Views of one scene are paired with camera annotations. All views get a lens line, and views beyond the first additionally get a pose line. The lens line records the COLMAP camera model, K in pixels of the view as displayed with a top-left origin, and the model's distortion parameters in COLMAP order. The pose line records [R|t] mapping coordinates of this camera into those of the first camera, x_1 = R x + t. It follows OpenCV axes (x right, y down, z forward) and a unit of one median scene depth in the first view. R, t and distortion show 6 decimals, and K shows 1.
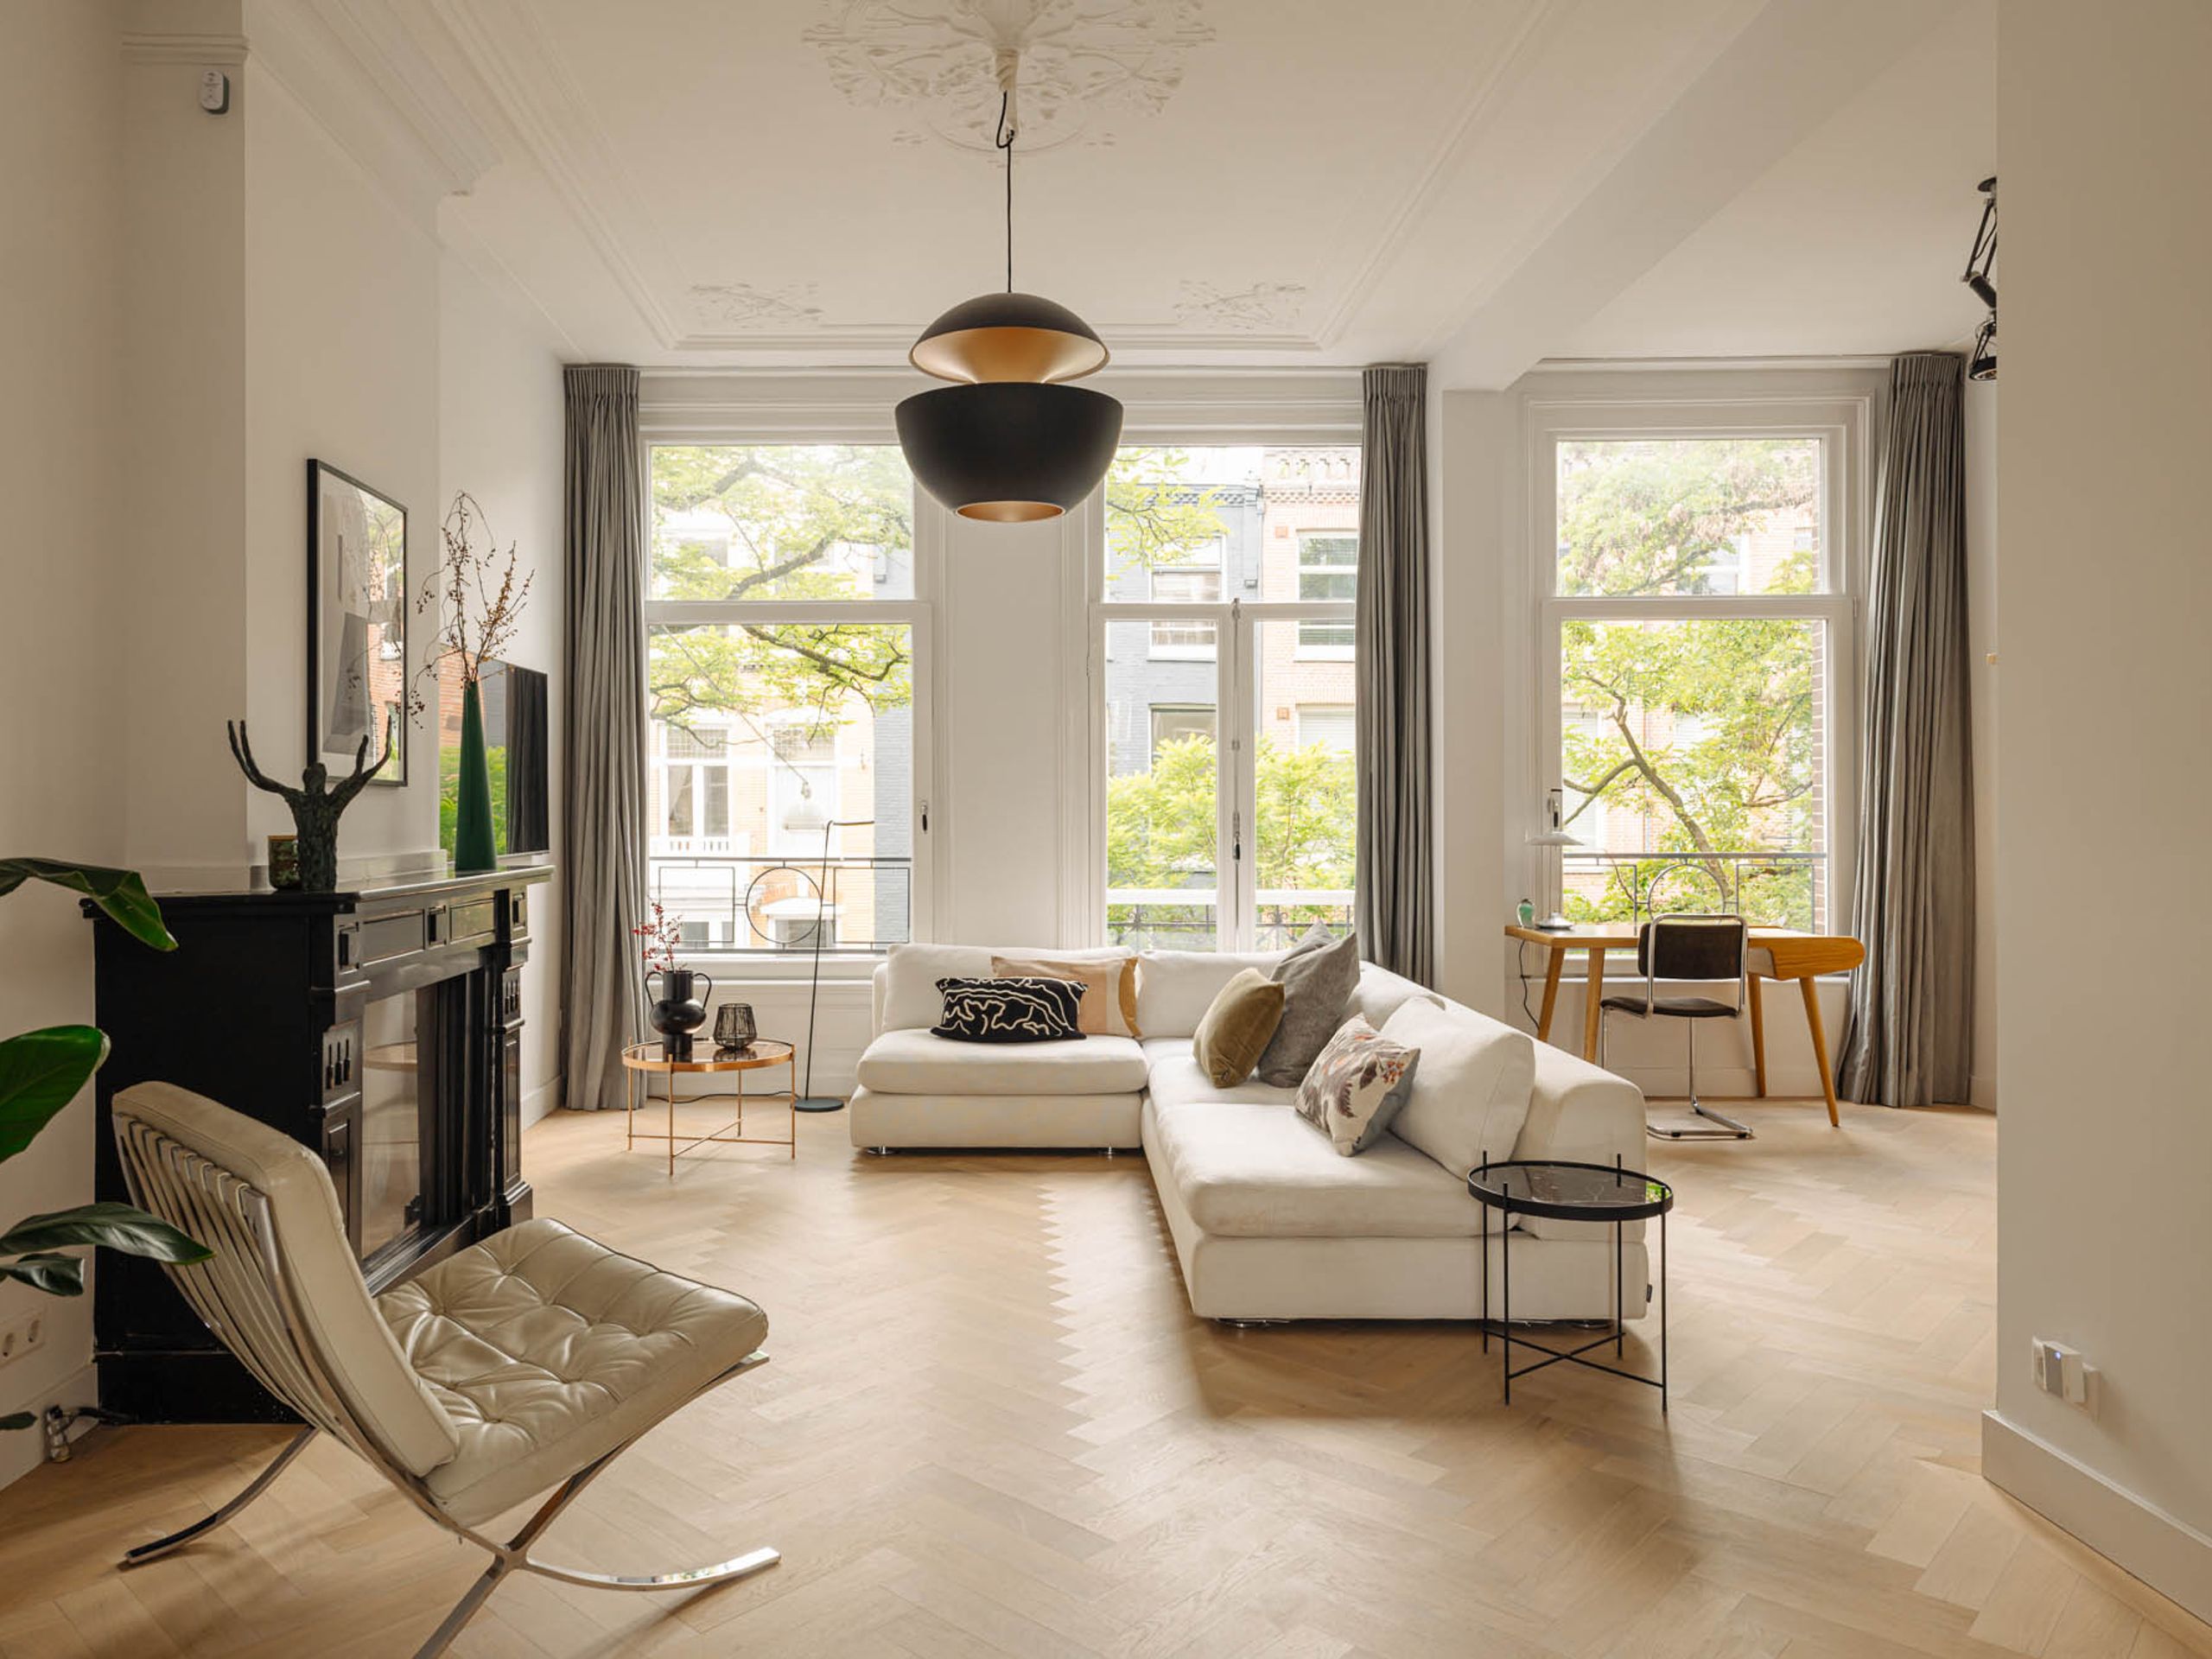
lens RADIAL K [[1403.7, 0, 1086.0], [0, 1403.7, 826.5], [0, 0, 1]] dist [0.004681, 0.001018]
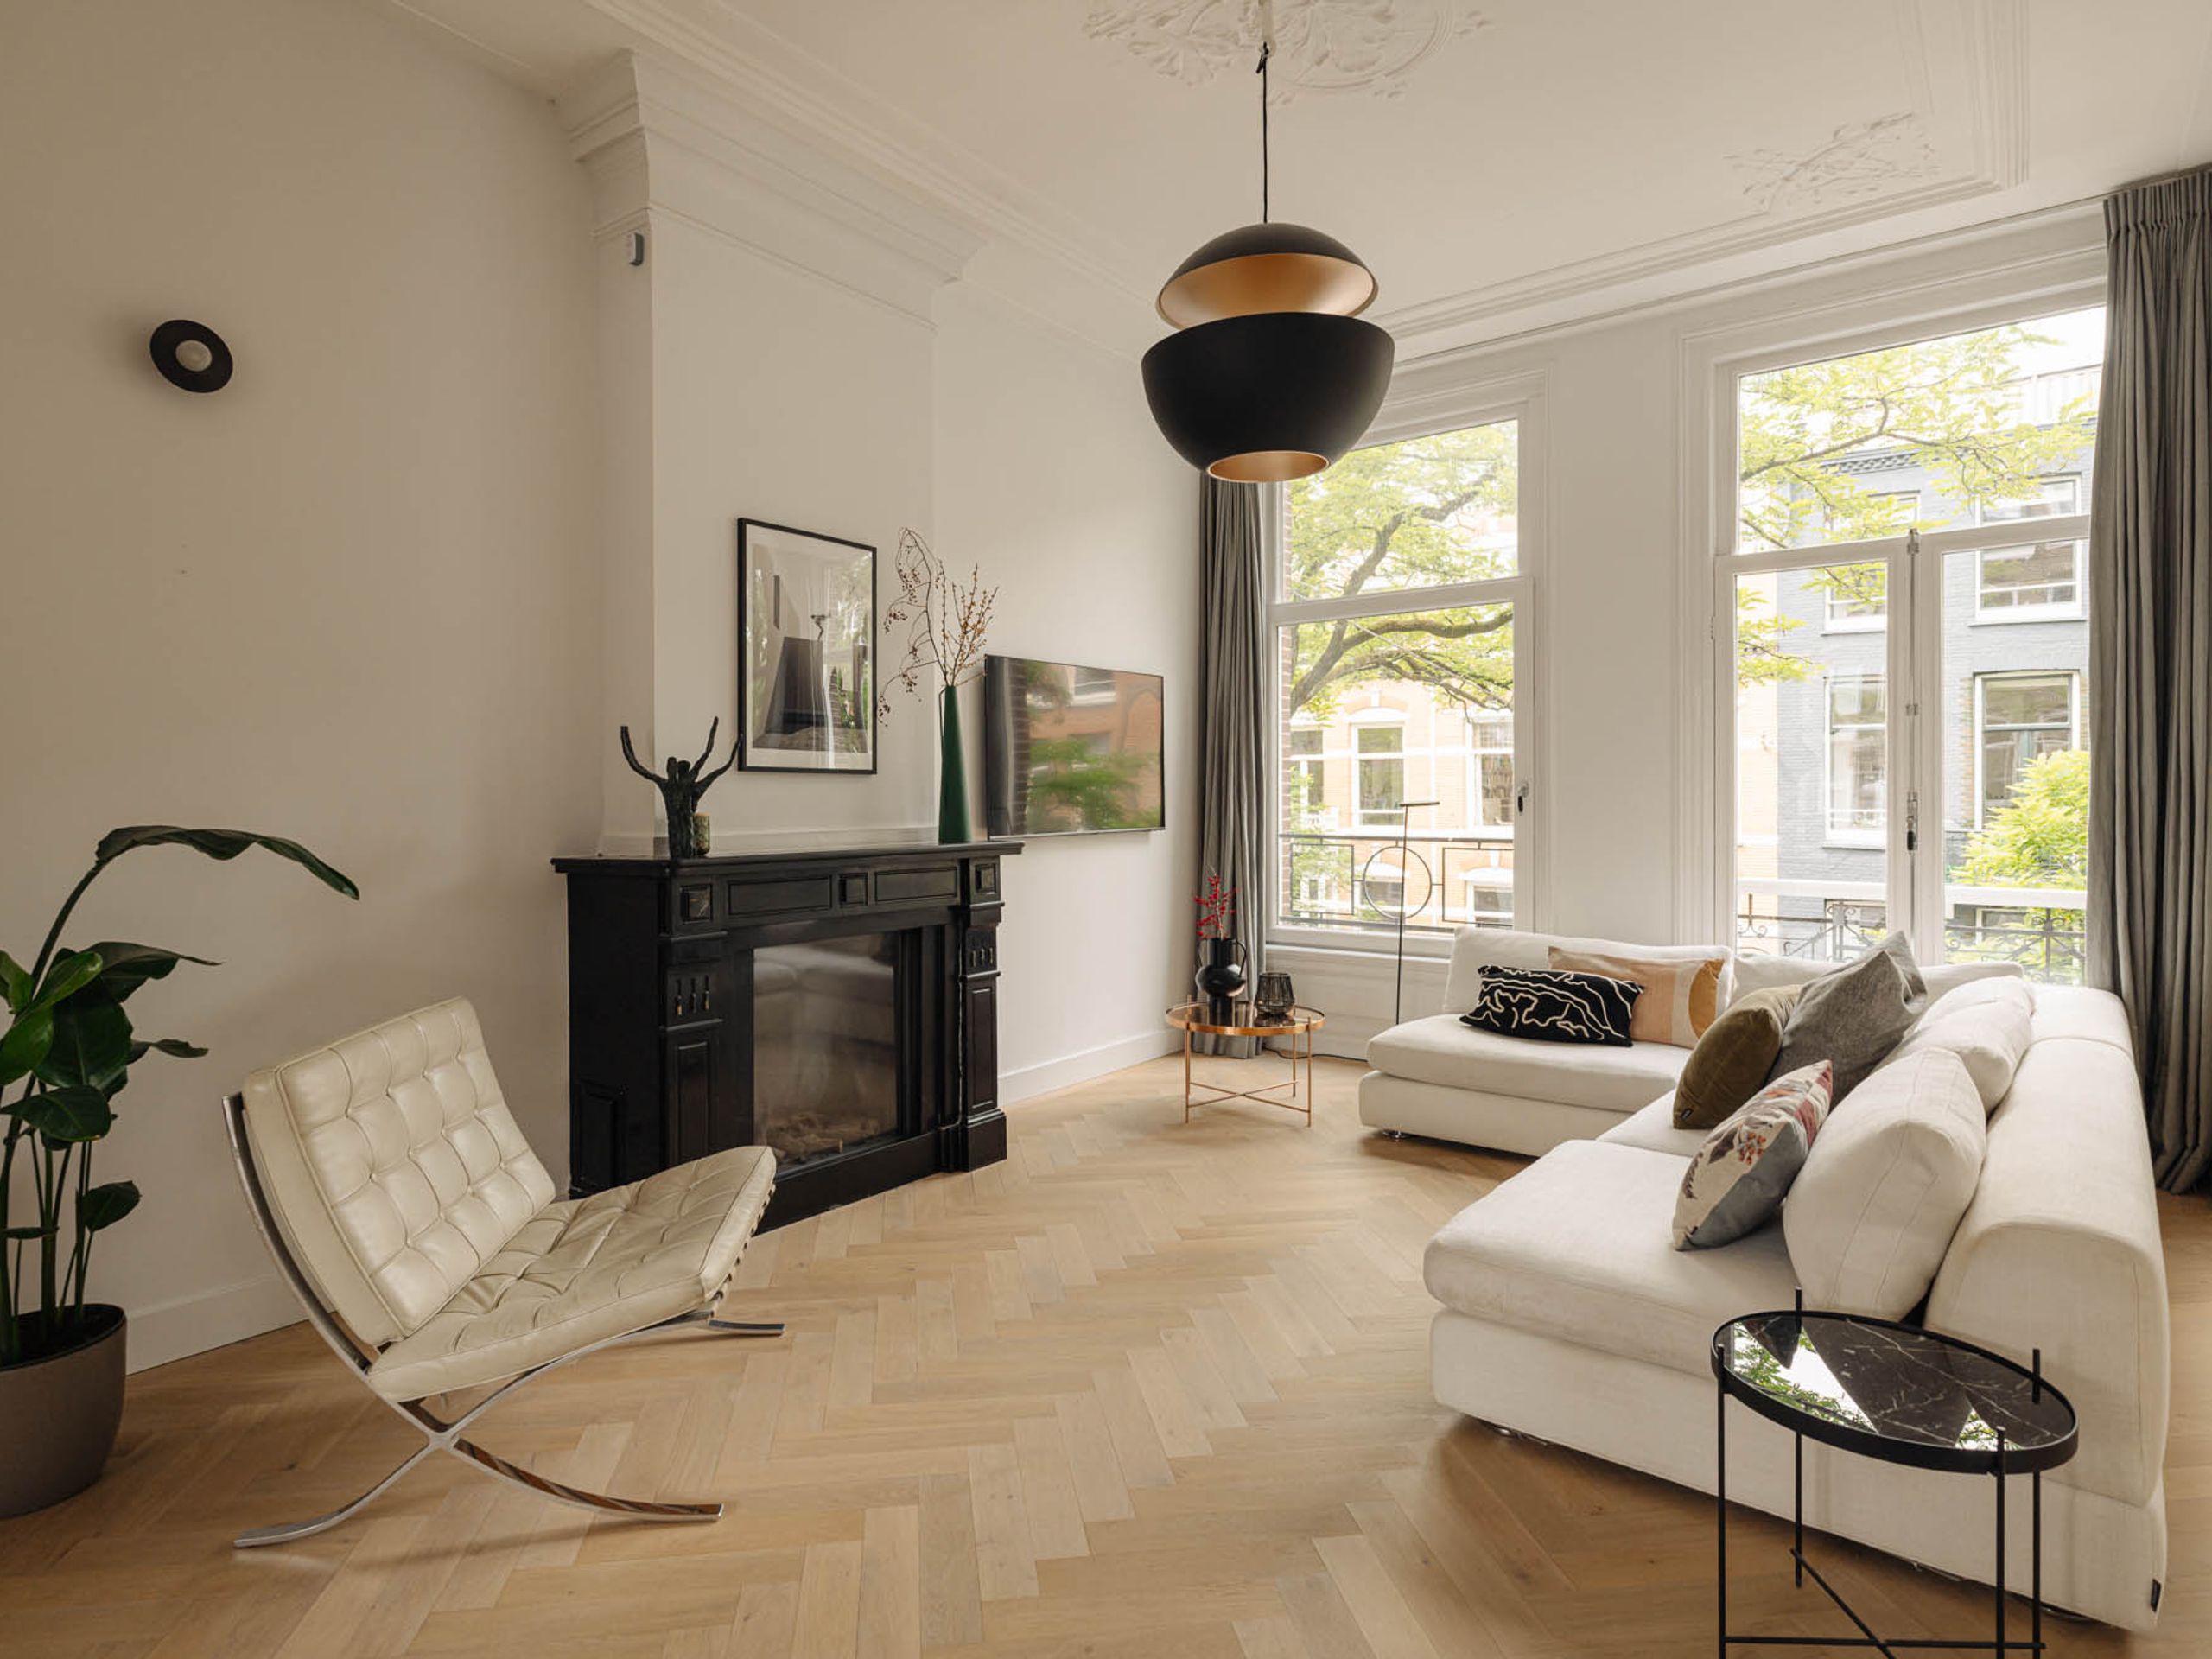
lens RADIAL K [[1217.8, 0, 1108.2], [0, 1217.8, 811.1], [0, 0, 1]] dist [0.002398, -0.001183]
pose [[0.784623, 0.004839, -0.619955, 0.218933], [-0.002300, 0.999985, 0.004894, -0.001180], [0.619969, -0.002414, 0.784622, 0.188607]]
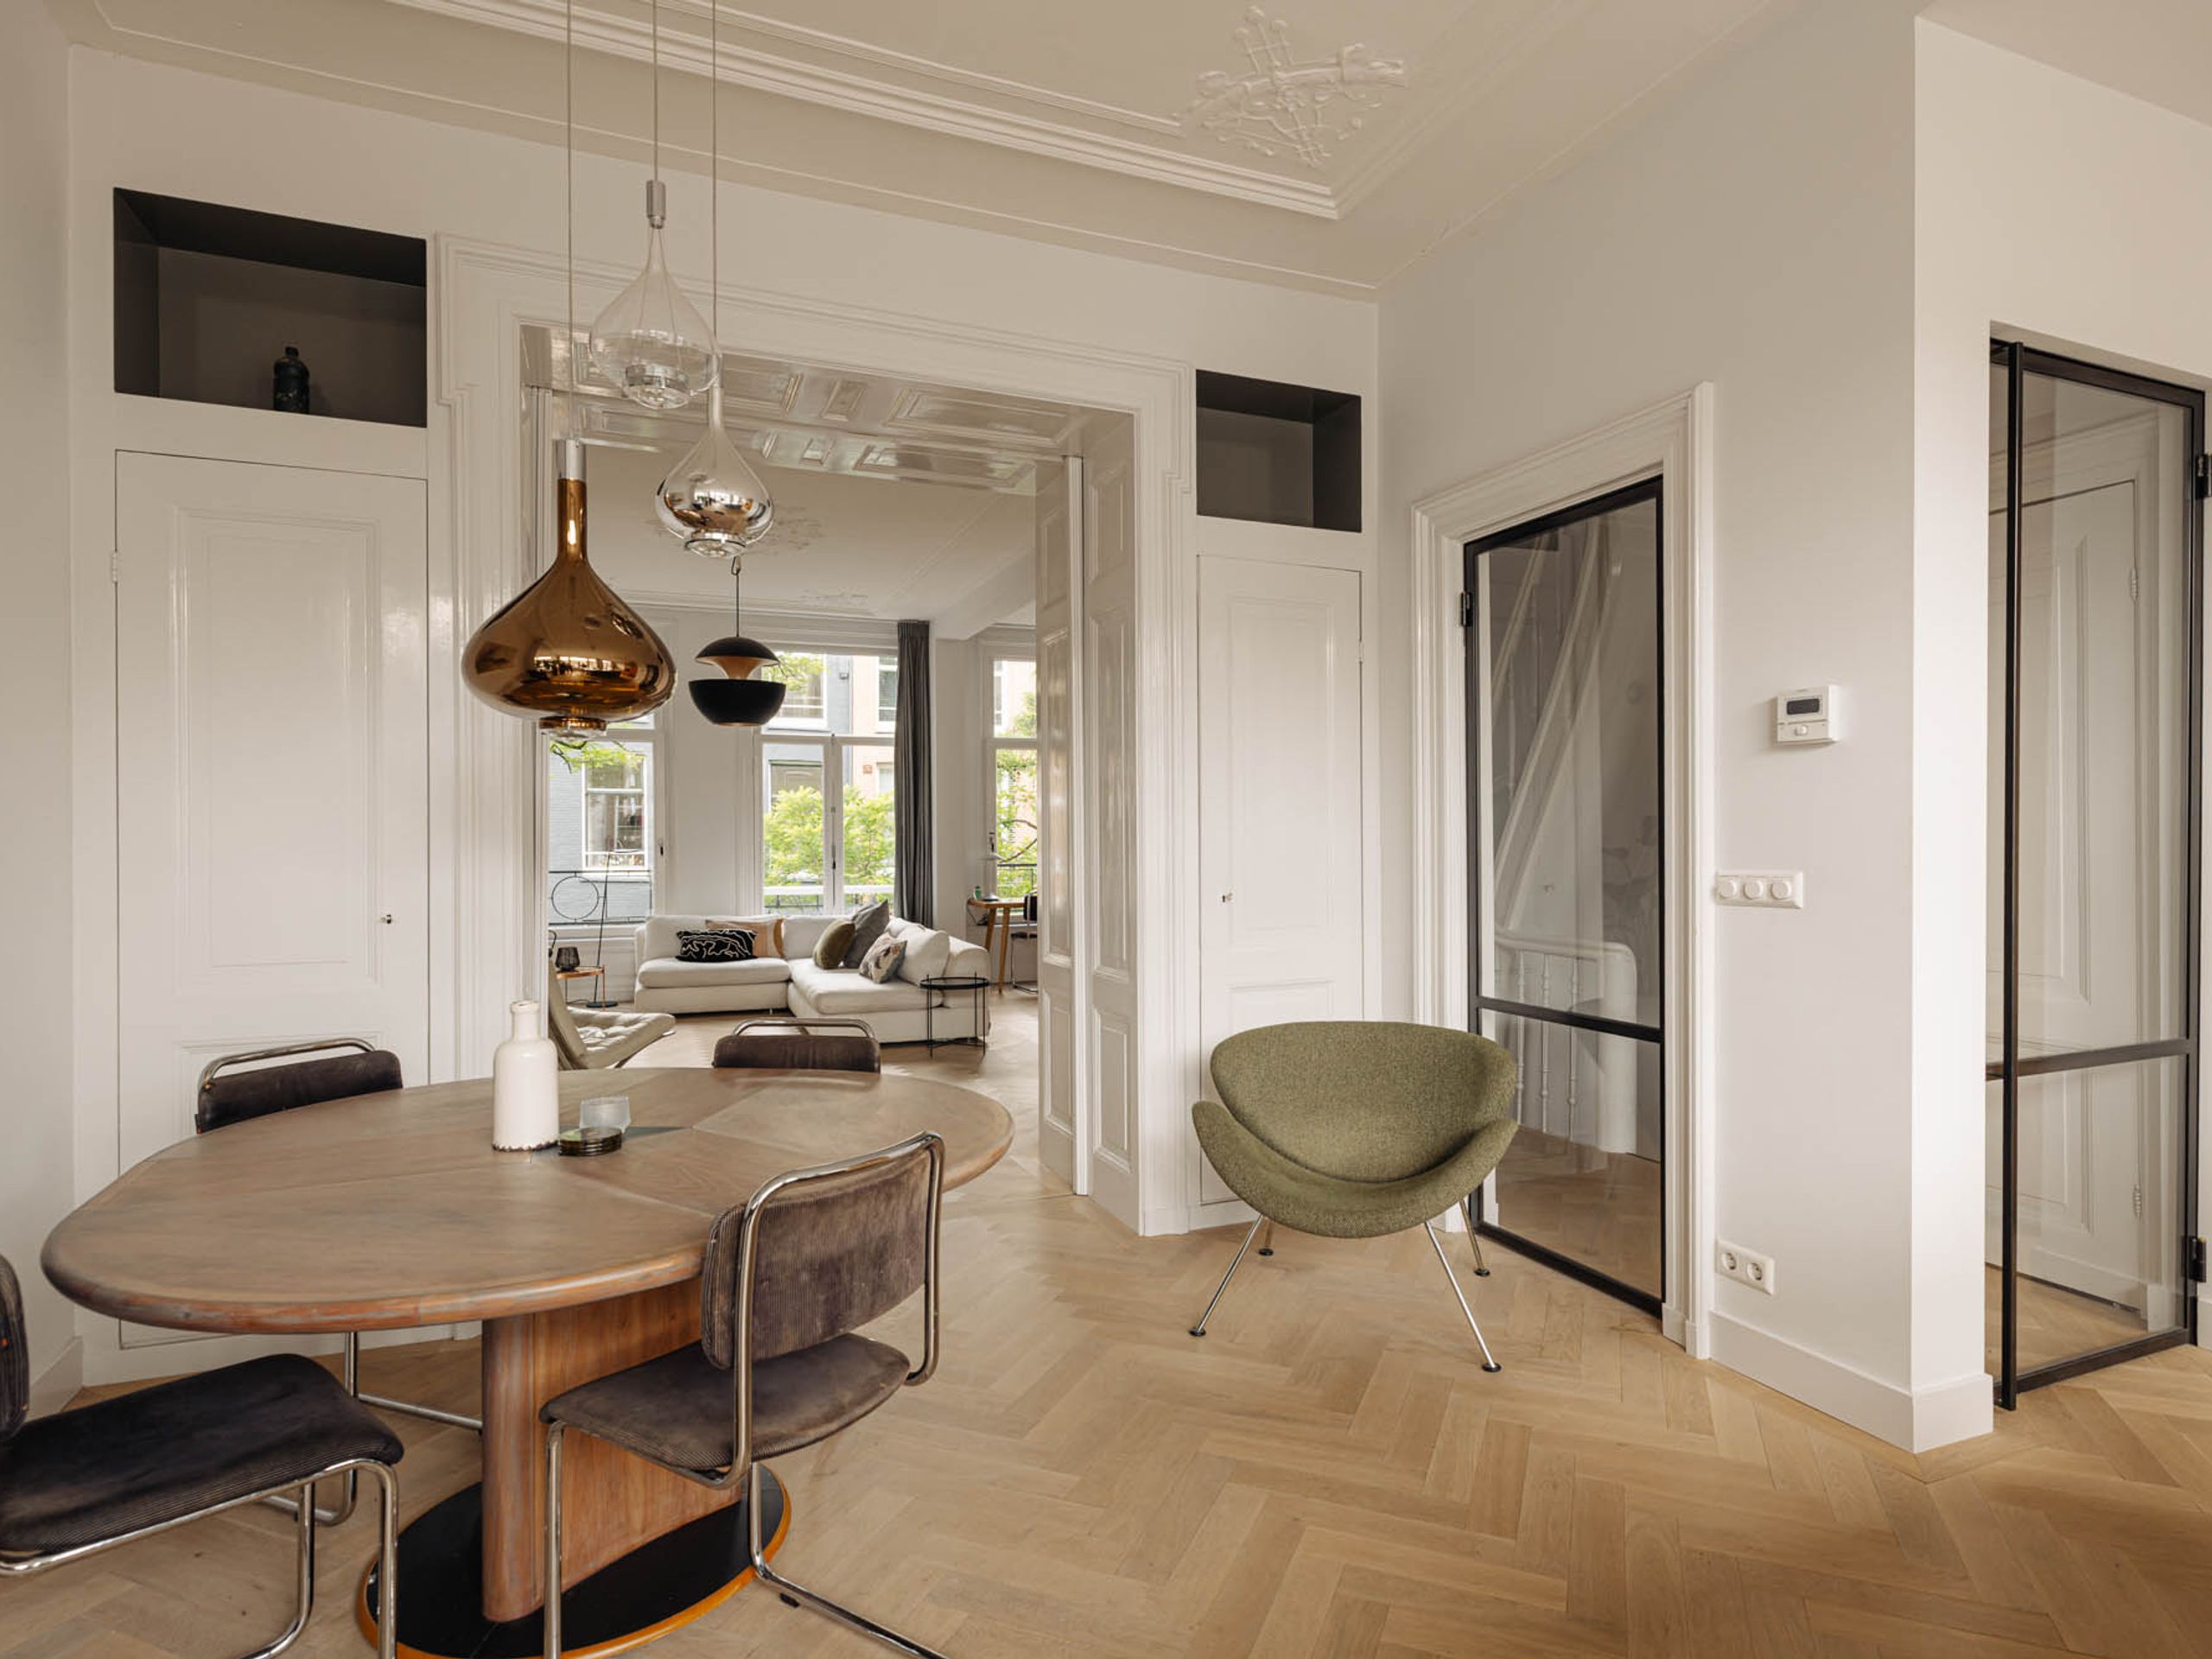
lens RADIAL K [[1033.8, 0, 1083.8], [0, 1033.8, 835.9], [0, 0, 1]] dist [-0.000590, 0.000061]
pose [[0.941474, -0.001138, 0.337083, -0.059488], [0.005158, 0.999926, -0.011030, -0.006227], [-0.337046, 0.012123, 0.941410, -0.563619]]
